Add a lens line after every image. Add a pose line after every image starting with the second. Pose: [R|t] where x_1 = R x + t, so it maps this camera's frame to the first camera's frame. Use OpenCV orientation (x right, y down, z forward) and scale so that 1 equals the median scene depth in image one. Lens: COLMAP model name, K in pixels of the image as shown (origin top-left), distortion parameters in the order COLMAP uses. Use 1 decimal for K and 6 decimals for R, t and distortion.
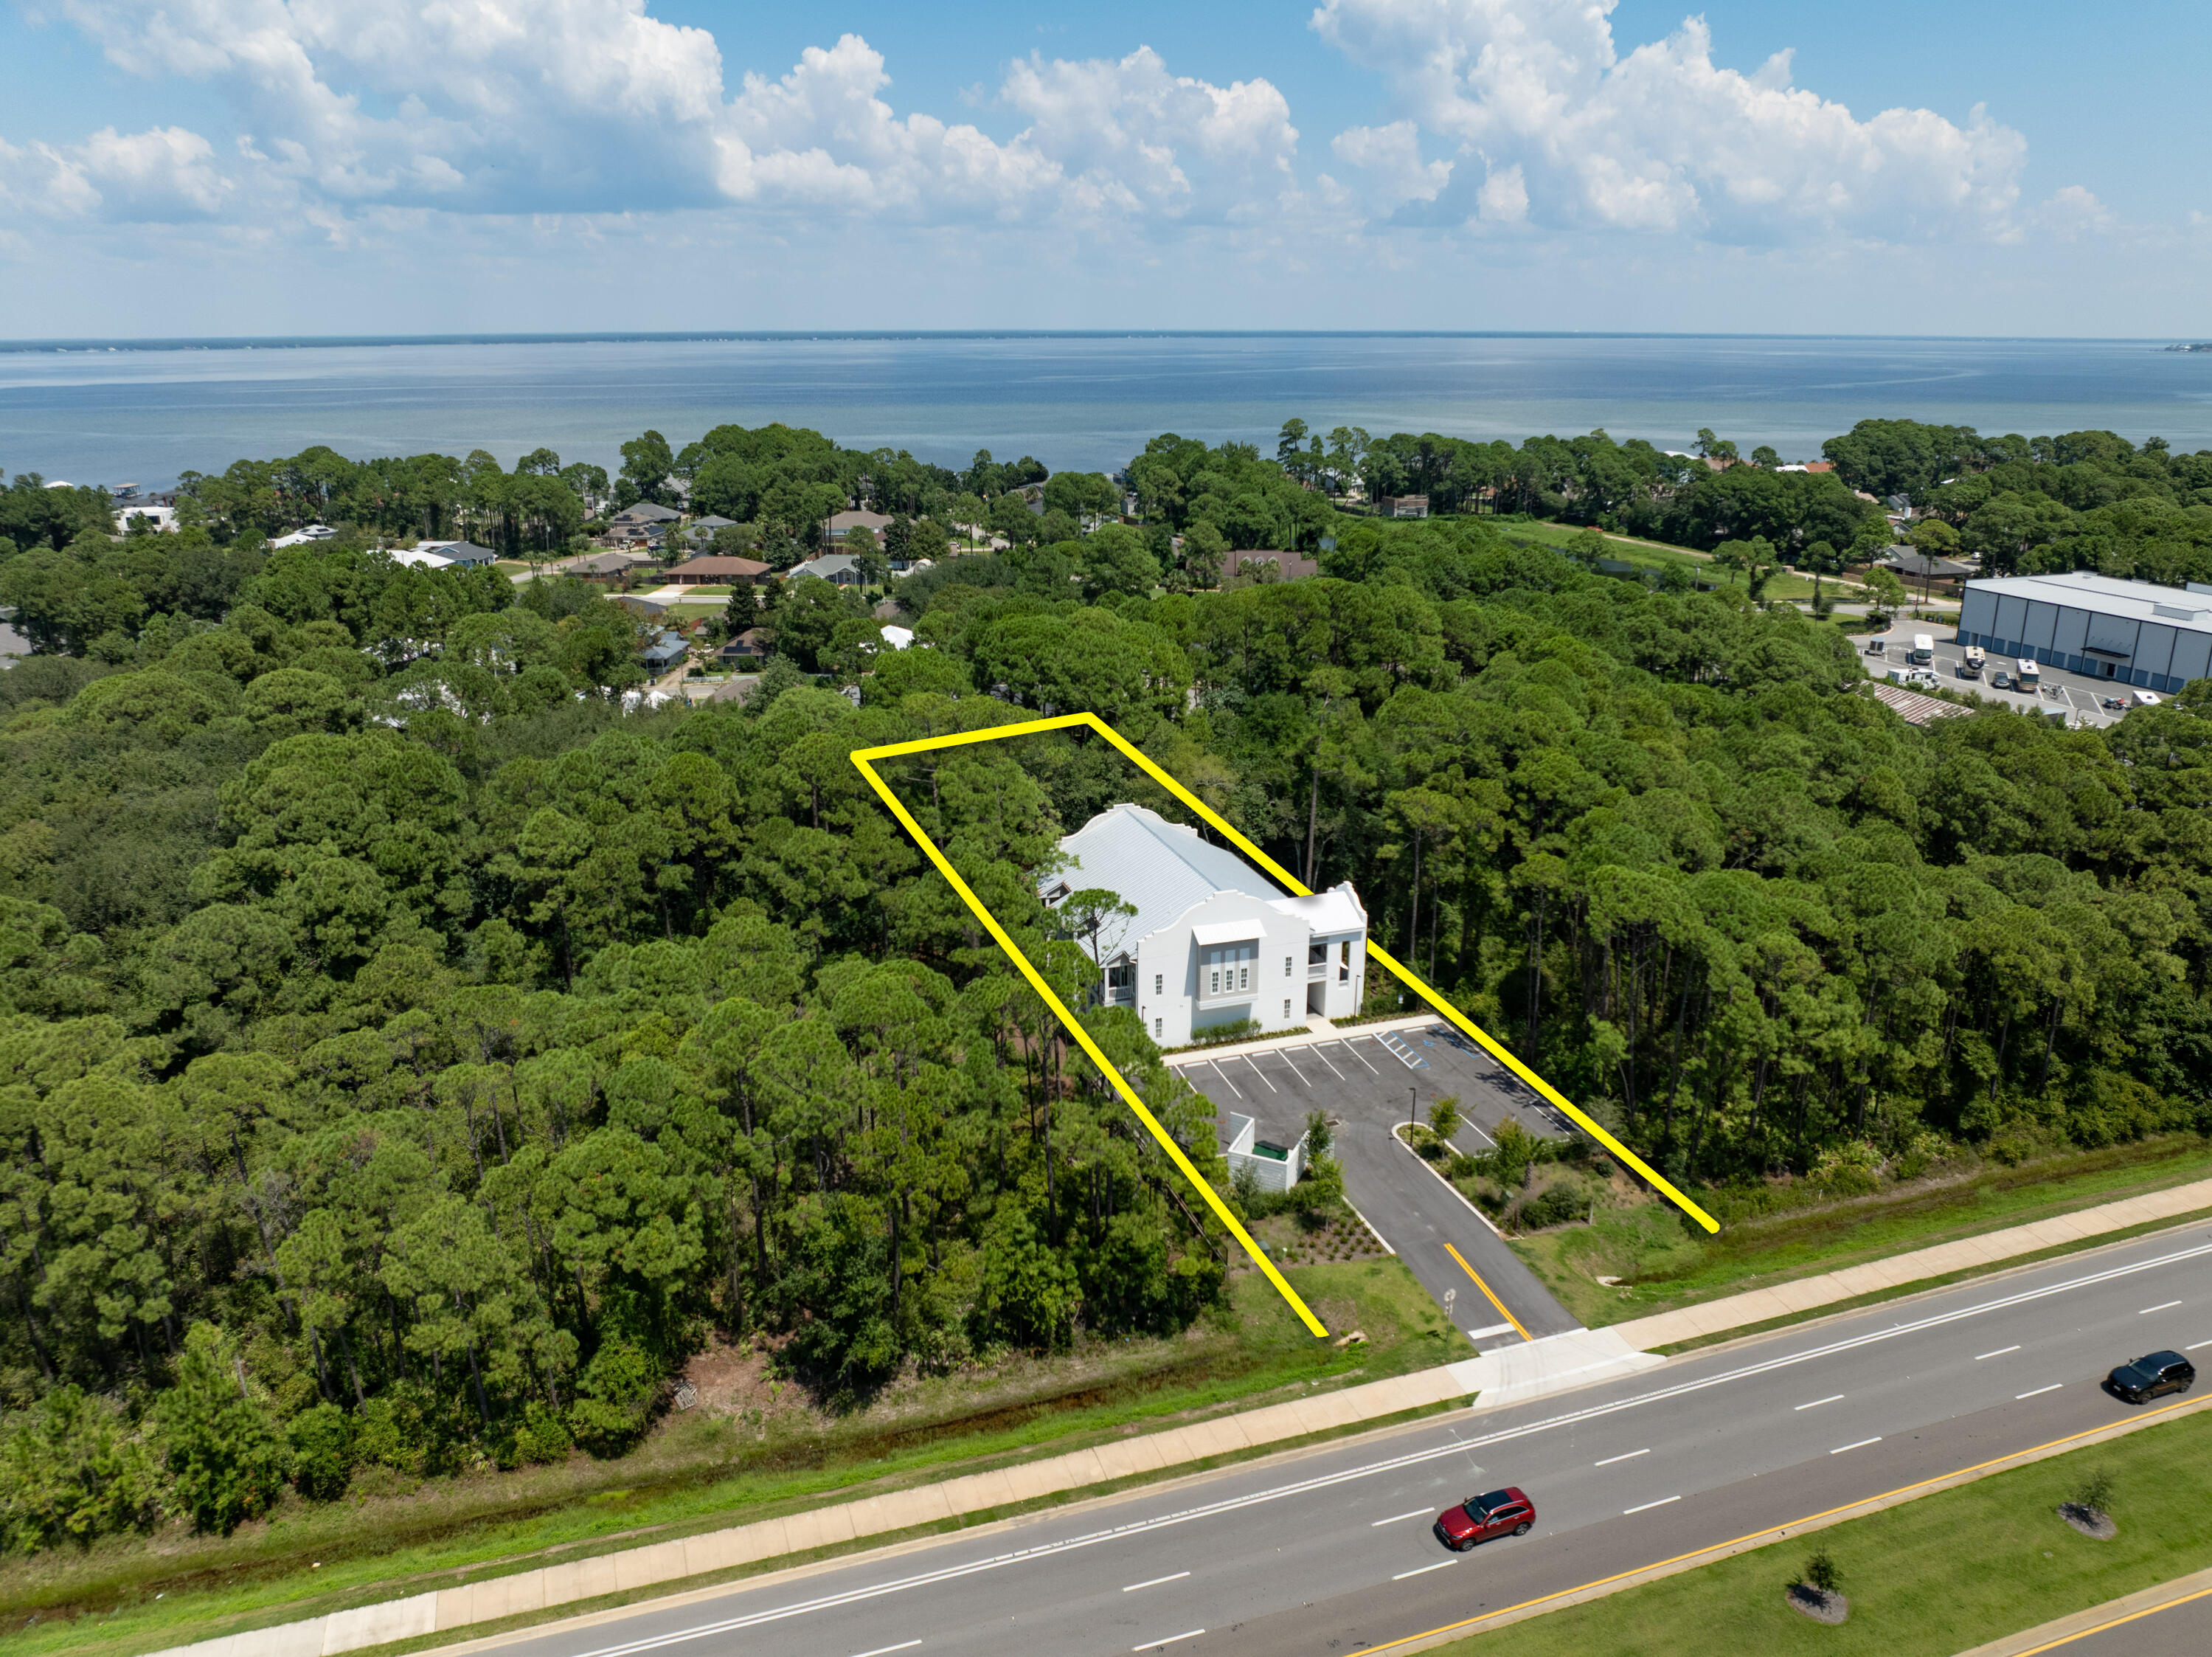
lens RADIAL K [[1560.5, 0, 1116.9], [0, 1560.5, 823.8], [0, 0, 1]] dist [-0.044657, 0.005937]
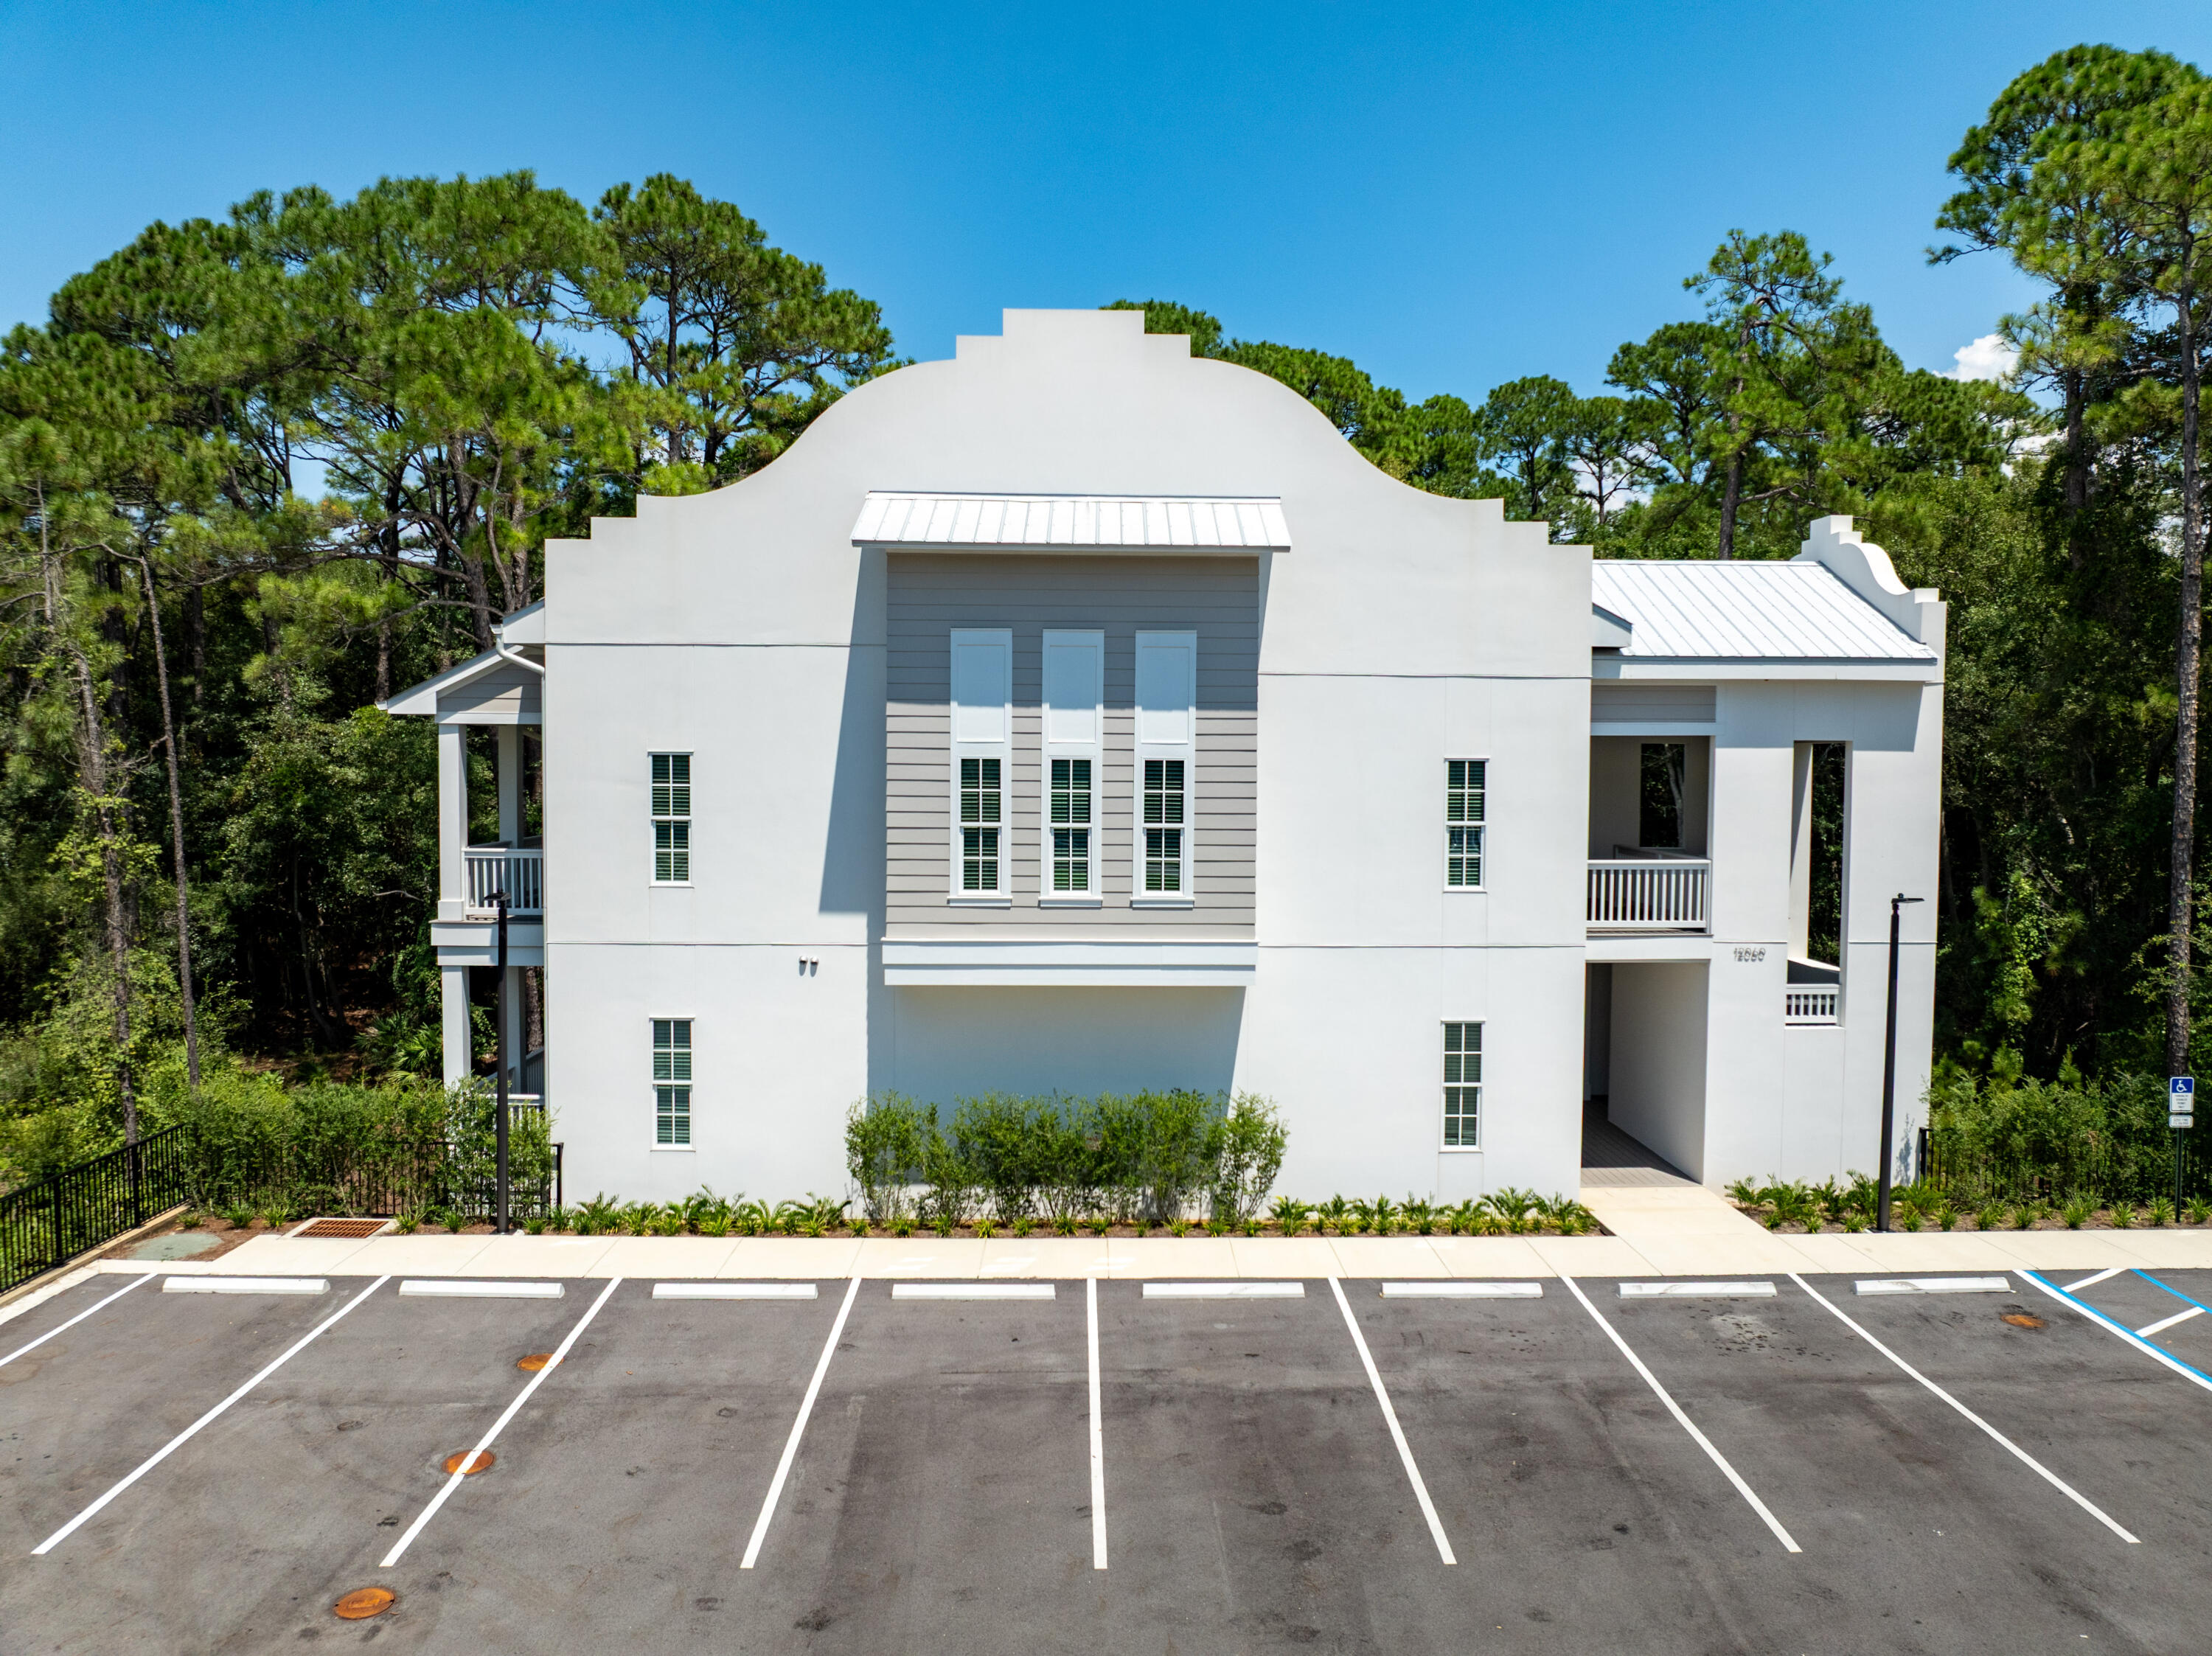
lens RADIAL K [[1560.3, 0, 1116.9], [0, 1560.3, 823.3], [0, 0, 1]] dist [-0.044657, 0.005937]
pose [[0.954040, 0.021185, -0.298929, 0.125111], [-0.099381, 0.963418, -0.248897, 0.139350], [0.282720, 0.267166, 0.921245, 0.829909]]
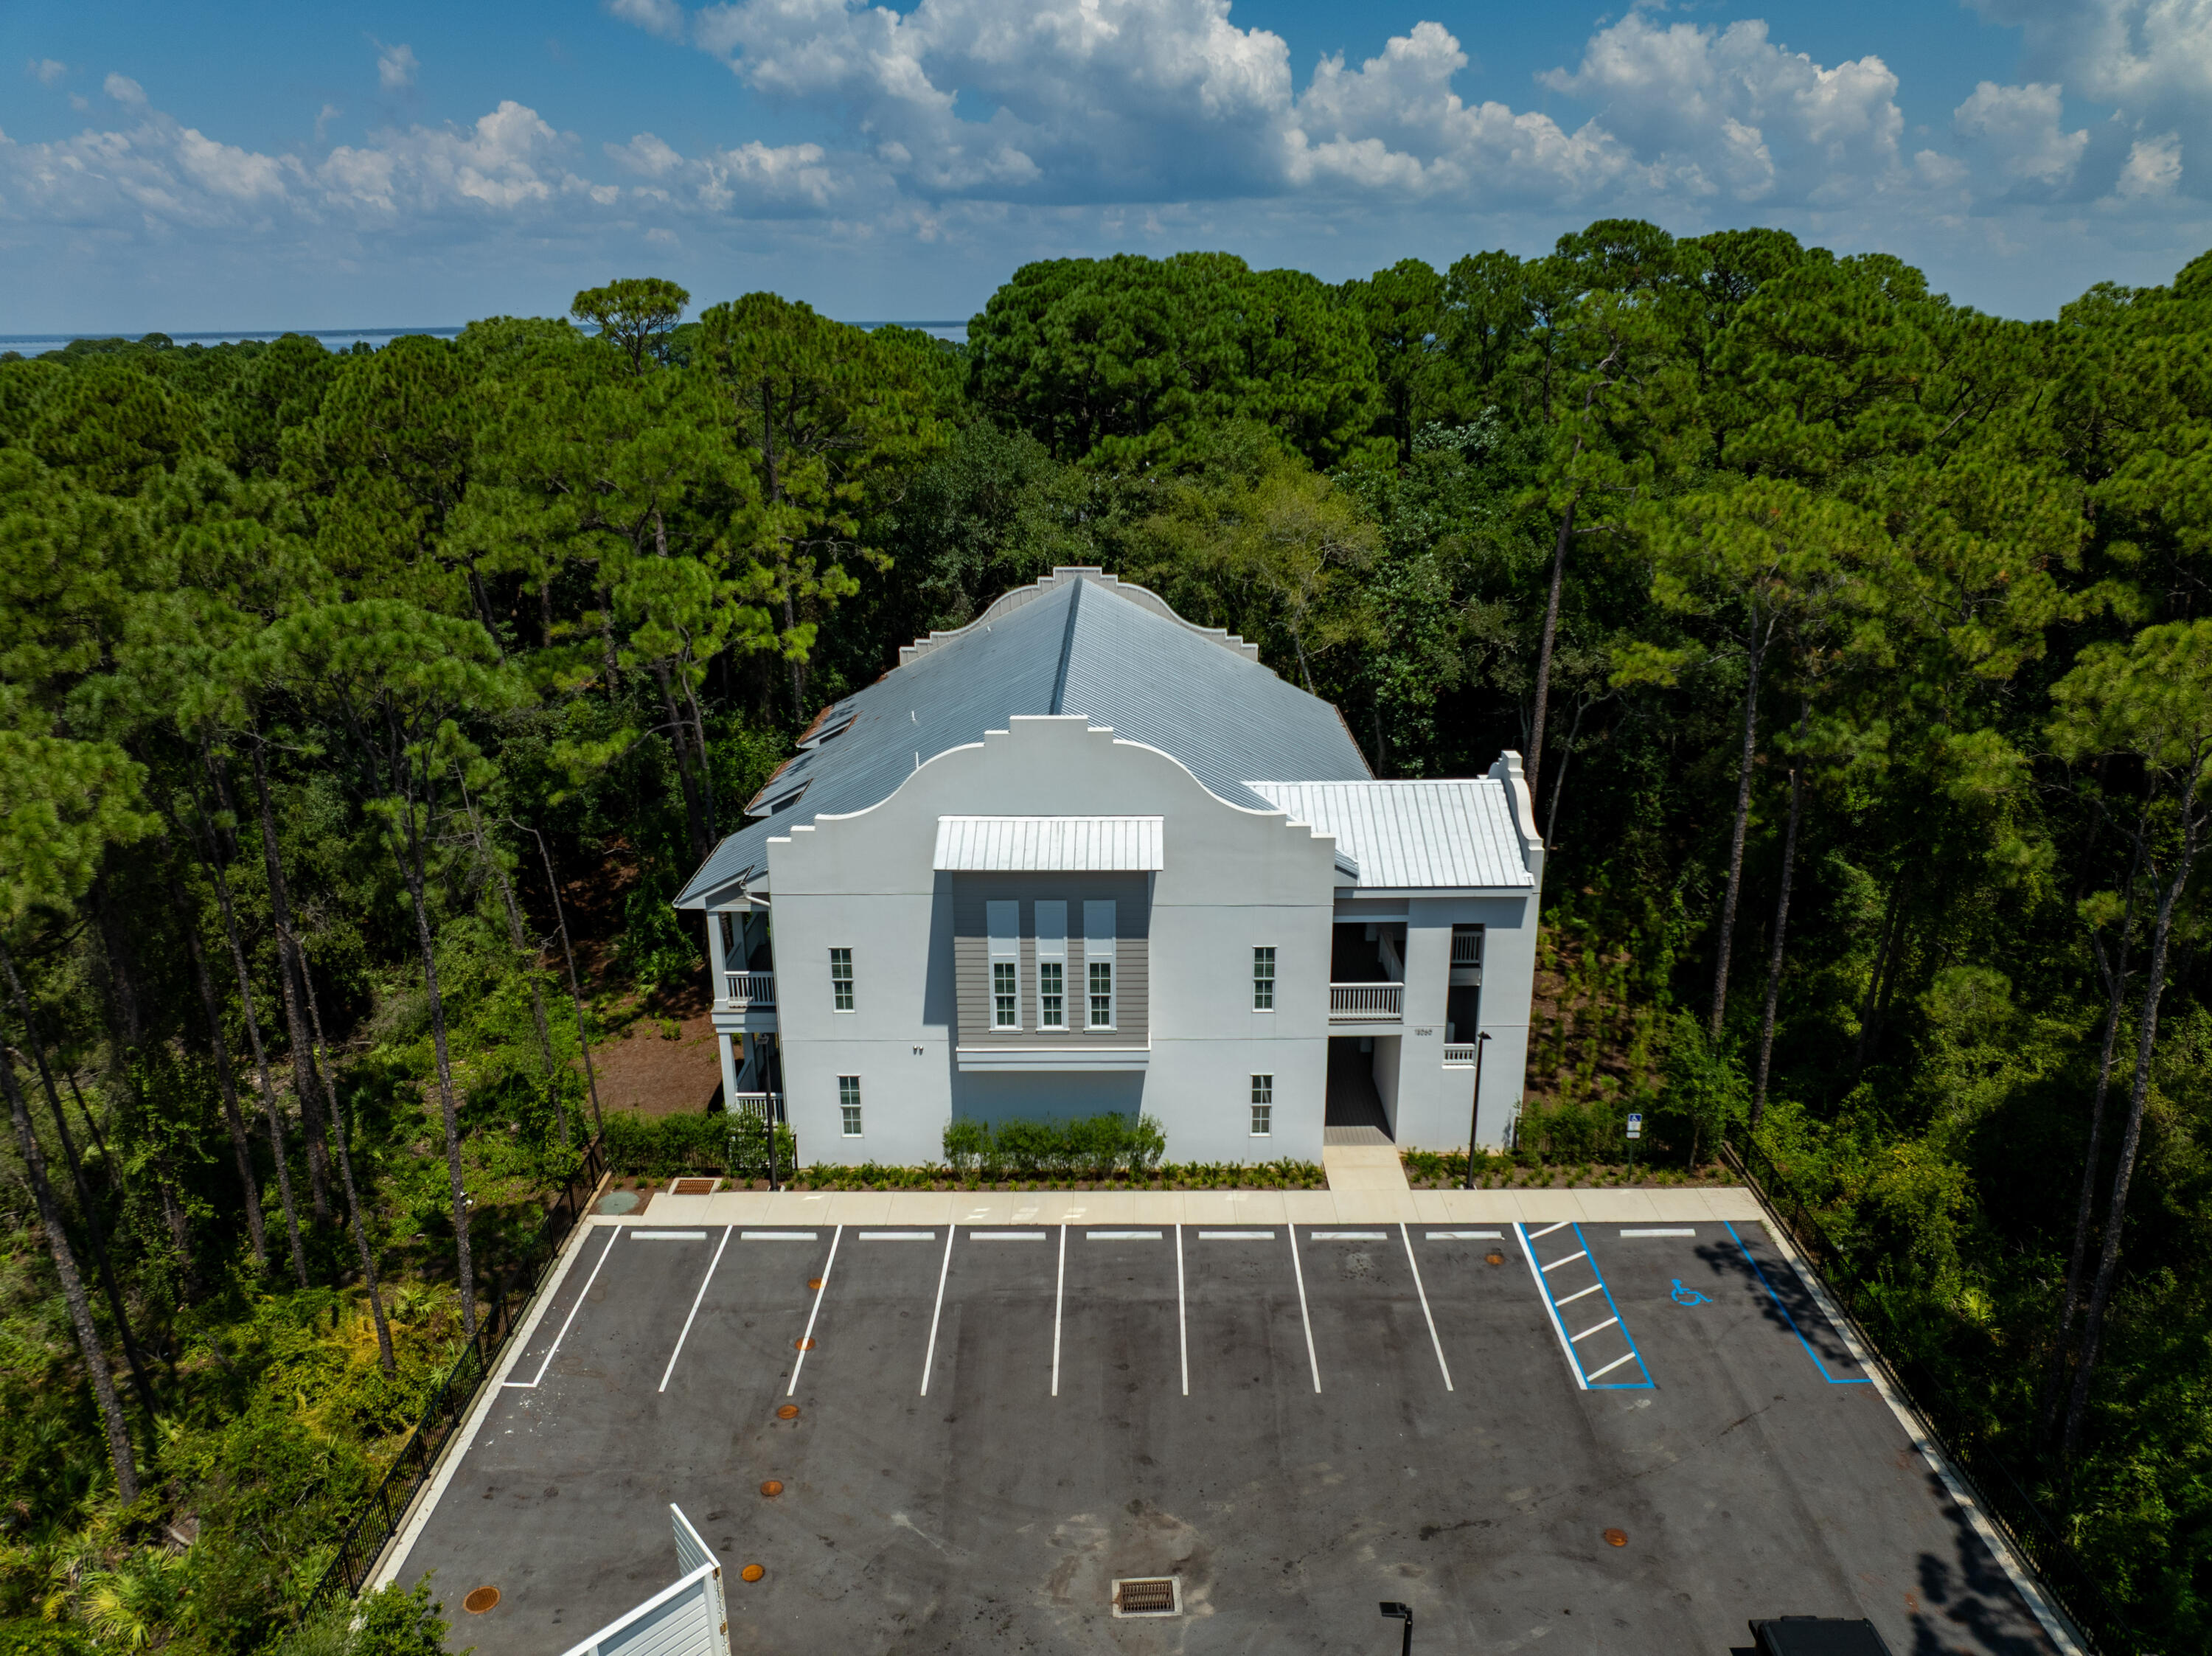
lens RADIAL K [[1560.3, 0, 1116.9], [0, 1560.3, 823.3], [0, 0, 1]] dist [-0.044657, 0.005937]
pose [[0.945093, 0.096387, -0.312263, 0.179916], [-0.094799, 0.995289, 0.020300, 0.055958], [0.312749, 0.010417, 0.949779, 0.681495]]
